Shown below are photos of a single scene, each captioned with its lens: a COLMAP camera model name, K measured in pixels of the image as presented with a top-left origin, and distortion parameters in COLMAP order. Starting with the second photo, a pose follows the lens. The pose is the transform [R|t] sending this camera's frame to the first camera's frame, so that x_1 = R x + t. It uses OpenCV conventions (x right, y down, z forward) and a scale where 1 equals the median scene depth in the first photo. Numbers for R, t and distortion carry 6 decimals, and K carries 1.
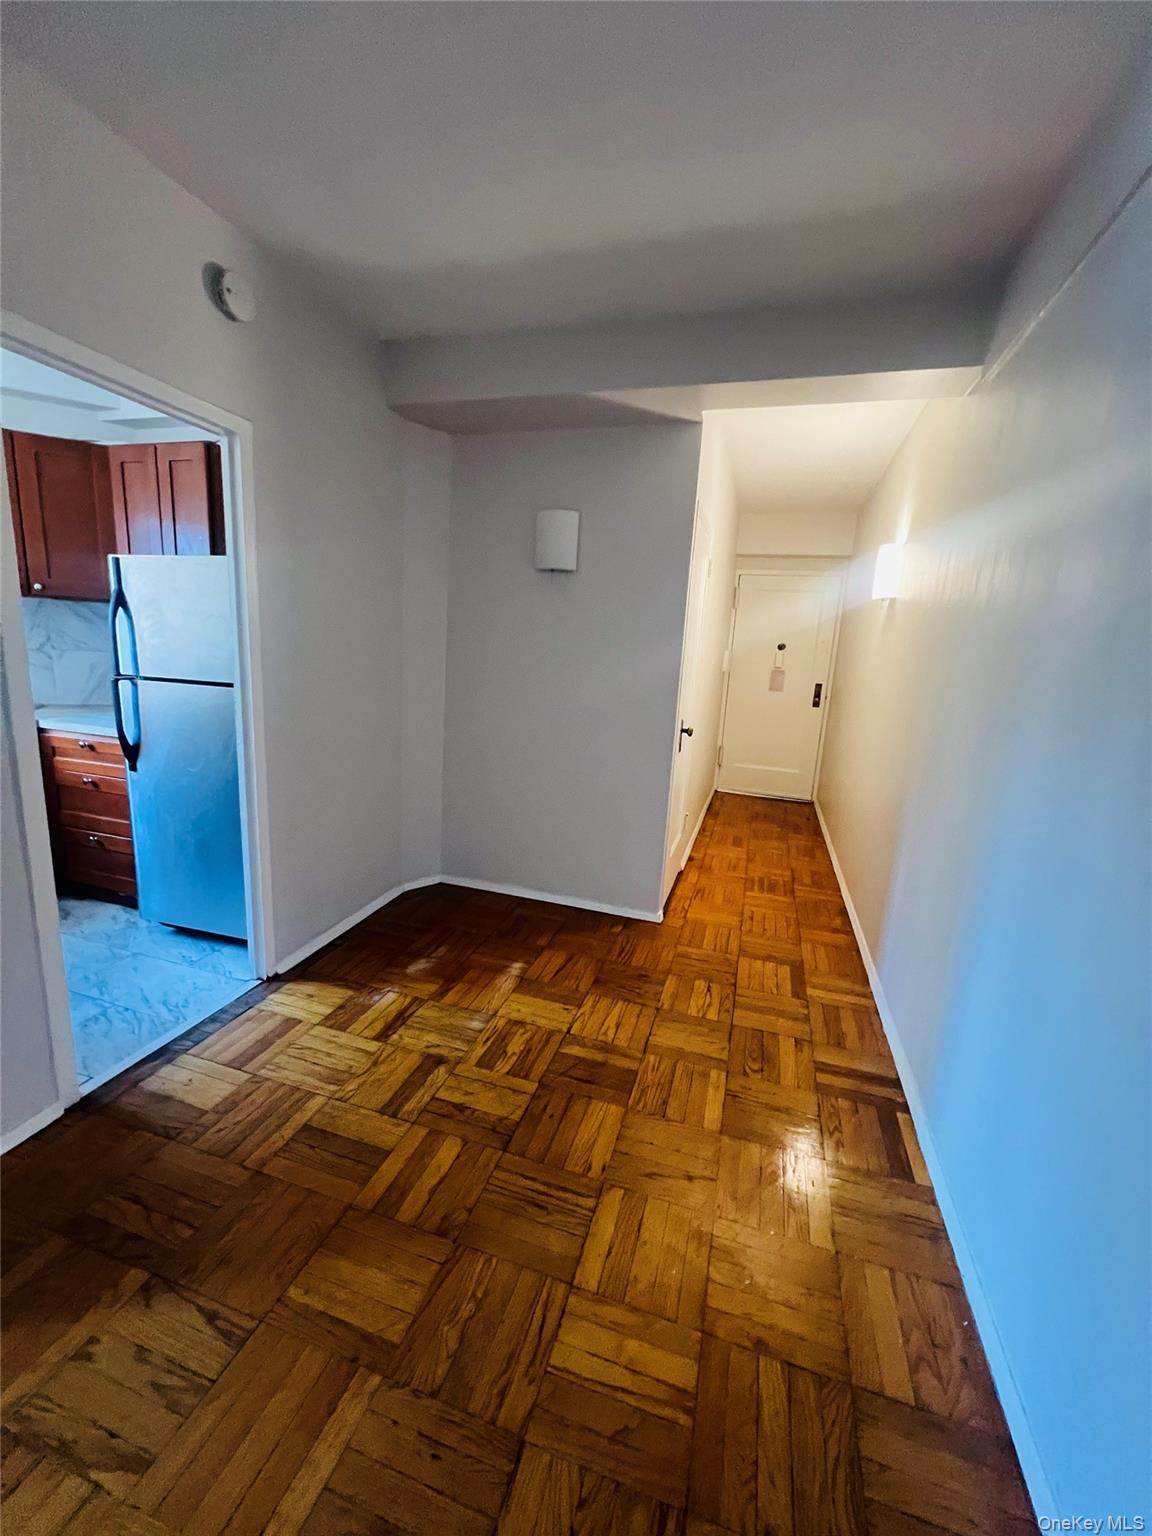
lens RADIAL K [[611.1, 0, 574.8], [0, 611.1, 766.0], [0, 0, 1]] dist [-0.000677, -0.000073]
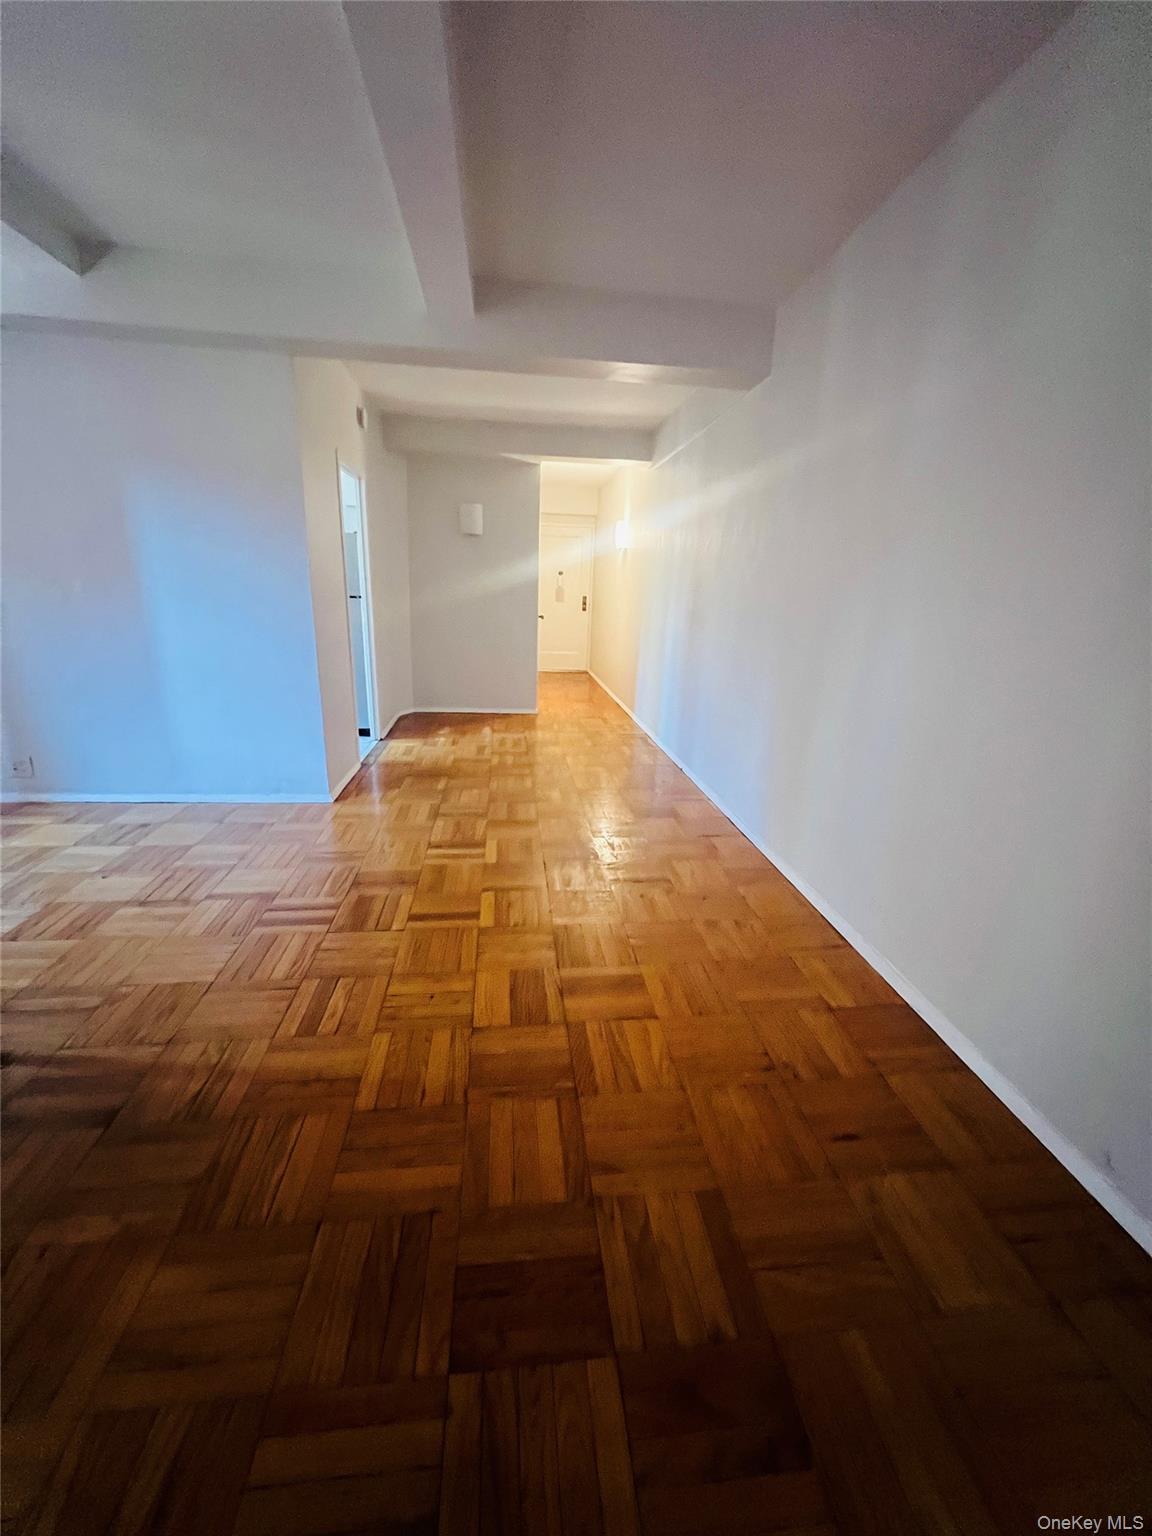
lens RADIAL K [[620.1, 0, 577.7], [0, 620.1, 772.0], [0, 0, 1]] dist [-0.004666, -0.000247]
pose [[0.913966, -0.140563, 0.380668, -0.452404], [0.095649, 0.986281, 0.134541, 0.149417], [-0.394357, -0.086555, 0.914872, -0.785120]]
